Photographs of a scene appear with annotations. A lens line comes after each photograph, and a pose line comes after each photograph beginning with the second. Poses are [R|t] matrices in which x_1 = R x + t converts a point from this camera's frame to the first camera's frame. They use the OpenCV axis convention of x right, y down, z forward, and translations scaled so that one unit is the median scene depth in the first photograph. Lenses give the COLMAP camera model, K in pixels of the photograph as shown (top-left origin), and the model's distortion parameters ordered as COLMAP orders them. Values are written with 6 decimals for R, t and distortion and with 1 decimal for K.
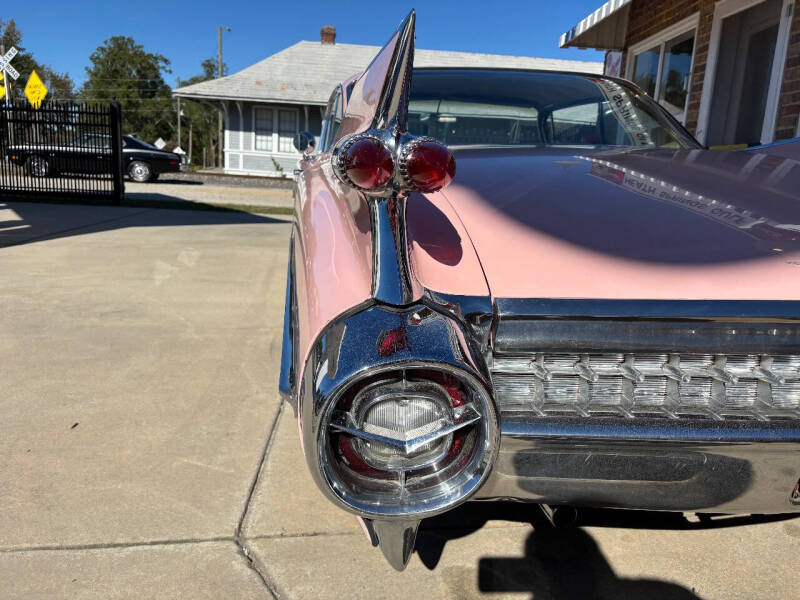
lens RADIAL K [[607.1, 0, 403.3], [0, 607.1, 294.5], [0, 0, 1]] dist [0.039534, -0.041718]
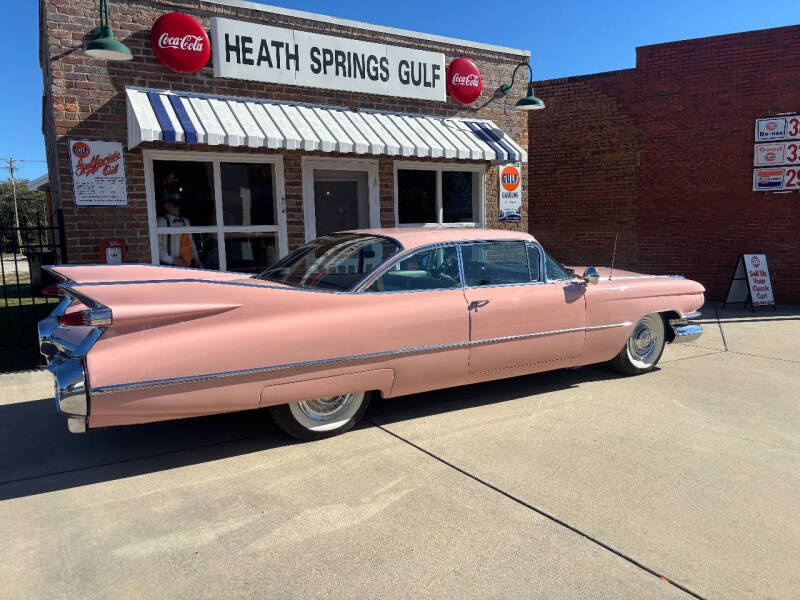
lens RADIAL K [[607.1, 0, 396.2], [0, 607.1, 302.1], [0, 0, 1]] dist [0.039534, -0.041718]
pose [[-0.472027, -0.140608, 0.870299, -0.713352], [0.170716, 0.953933, 0.246713, -0.355395], [-0.864897, 0.265029, -0.426278, 1.171654]]
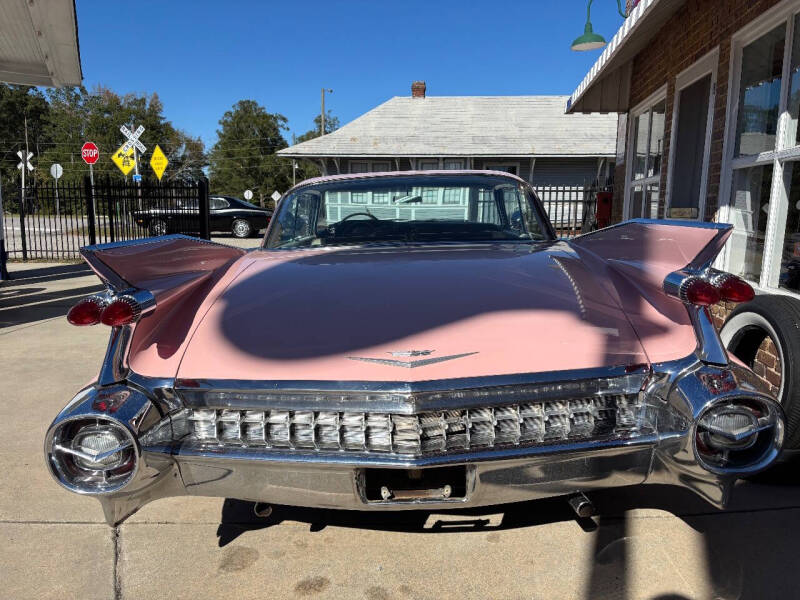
lens RADIAL K [[607.1, 0, 403.4], [0, 607.1, 300.4], [0, 0, 1]] dist [0.039534, -0.041718]
pose [[0.983321, -0.018476, -0.180938, 0.172599], [0.008710, 0.998469, -0.054620, -0.018188], [0.181670, 0.052133, 0.981977, -0.101820]]
